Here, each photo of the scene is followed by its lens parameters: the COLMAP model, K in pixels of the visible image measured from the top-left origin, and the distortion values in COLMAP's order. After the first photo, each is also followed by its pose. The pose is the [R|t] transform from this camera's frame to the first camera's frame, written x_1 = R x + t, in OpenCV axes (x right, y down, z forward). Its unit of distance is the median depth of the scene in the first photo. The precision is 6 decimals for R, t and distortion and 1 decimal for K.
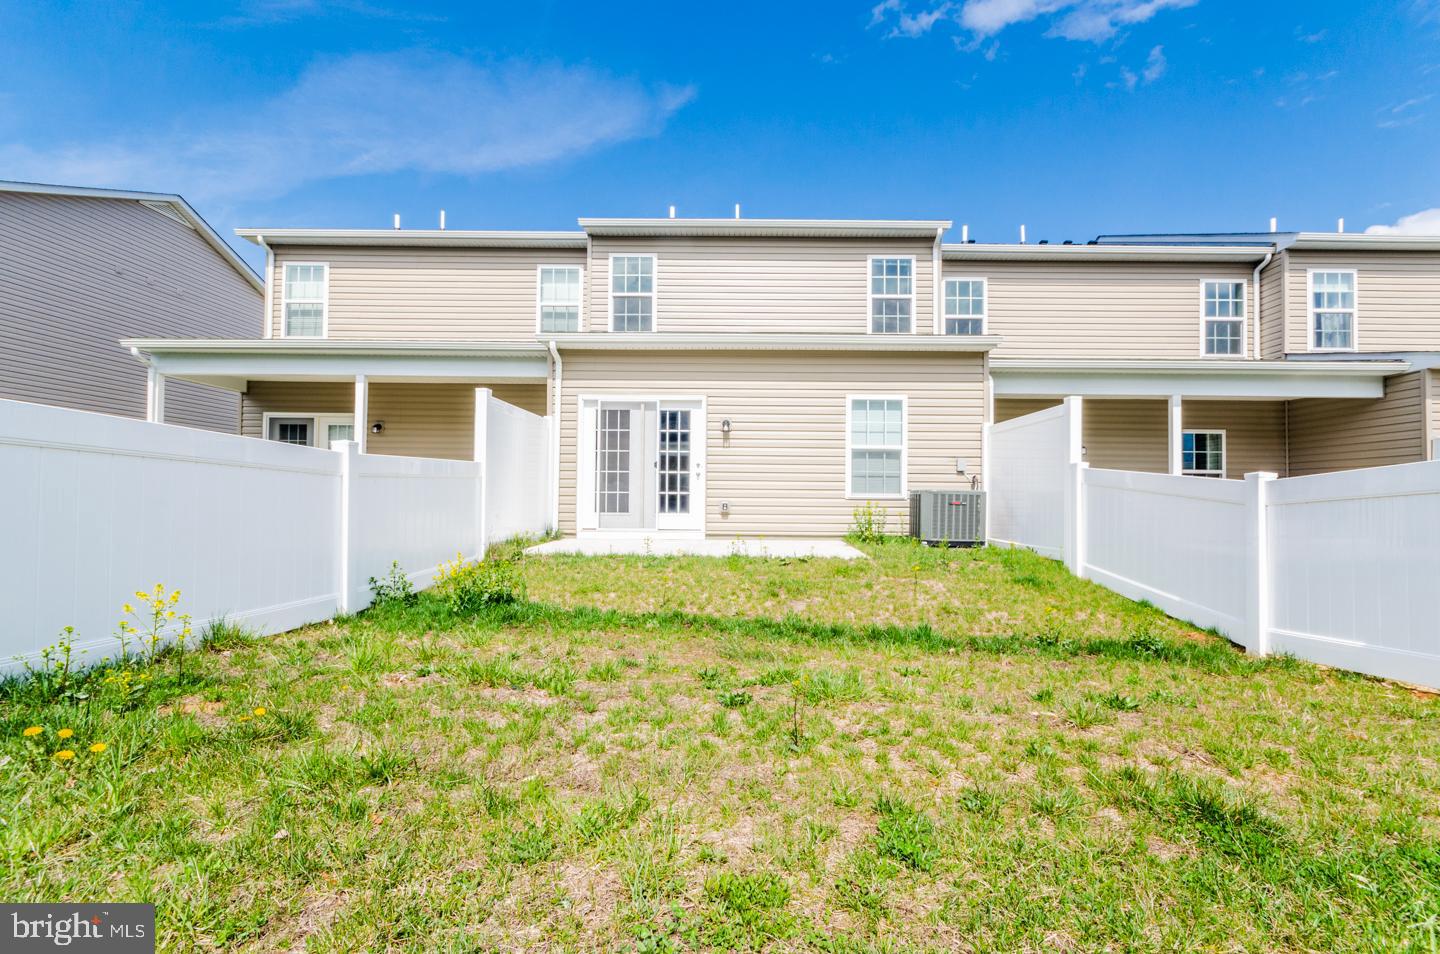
lens RADIAL K [[665.9, 0, 719.9], [0, 665.9, 485.5], [0, 0, 1]] dist [-0.013174, 0.011649]
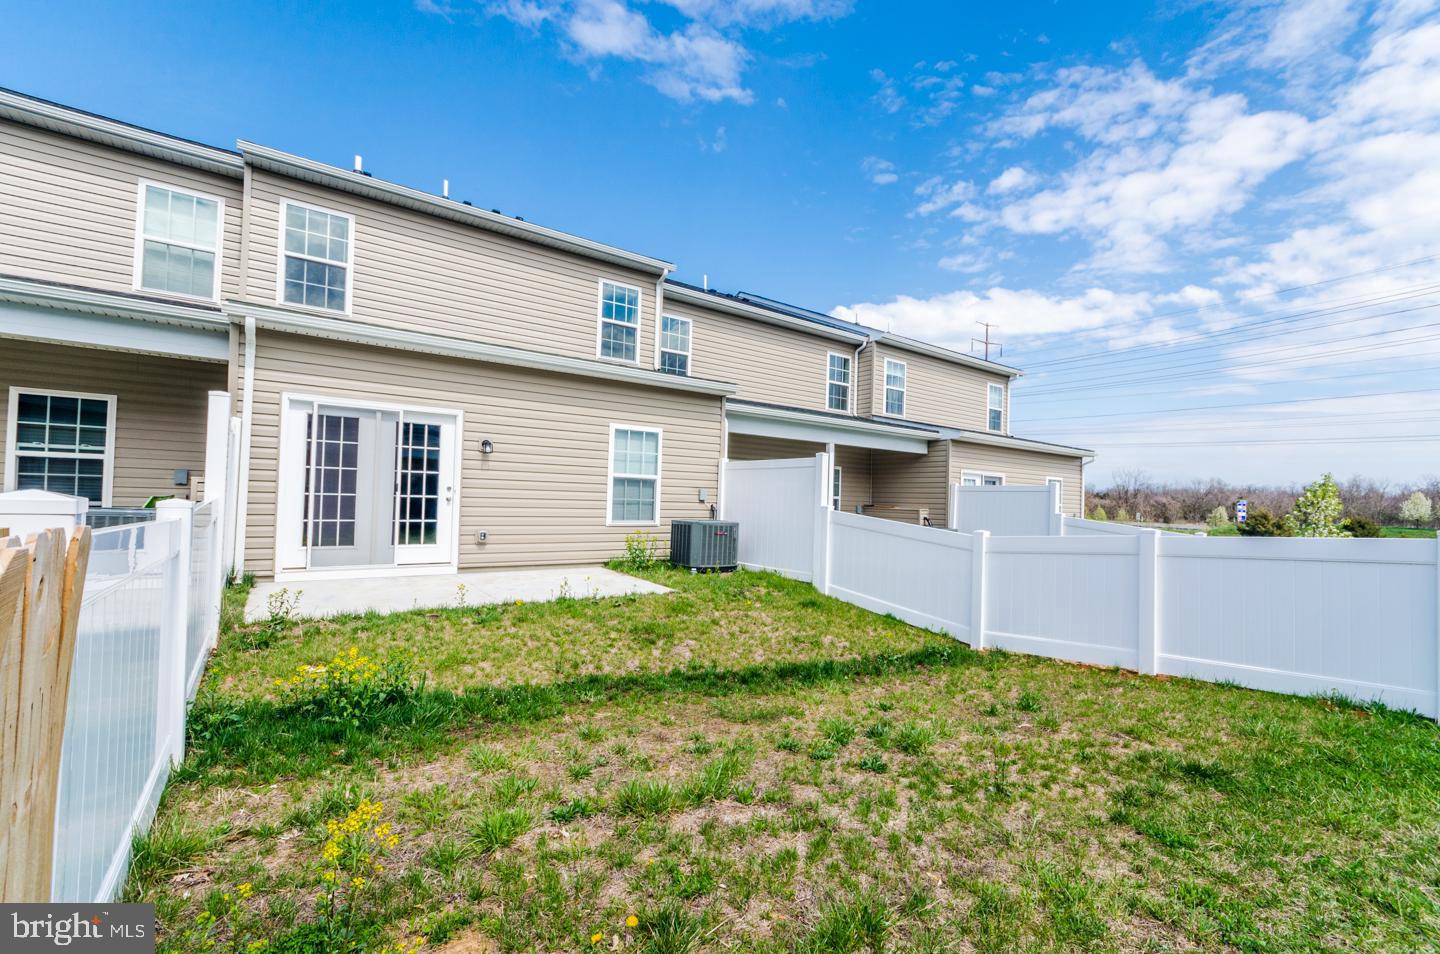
lens RADIAL K [[665.9, 0, 719.9], [0, 665.9, 485.5], [0, 0, 1]] dist [-0.013174, 0.011649]
pose [[0.777199, 0.019020, 0.628968, -0.299105], [-0.035489, 0.999277, 0.013635, -0.058245], [-0.628254, -0.032919, 0.777312, 0.101996]]
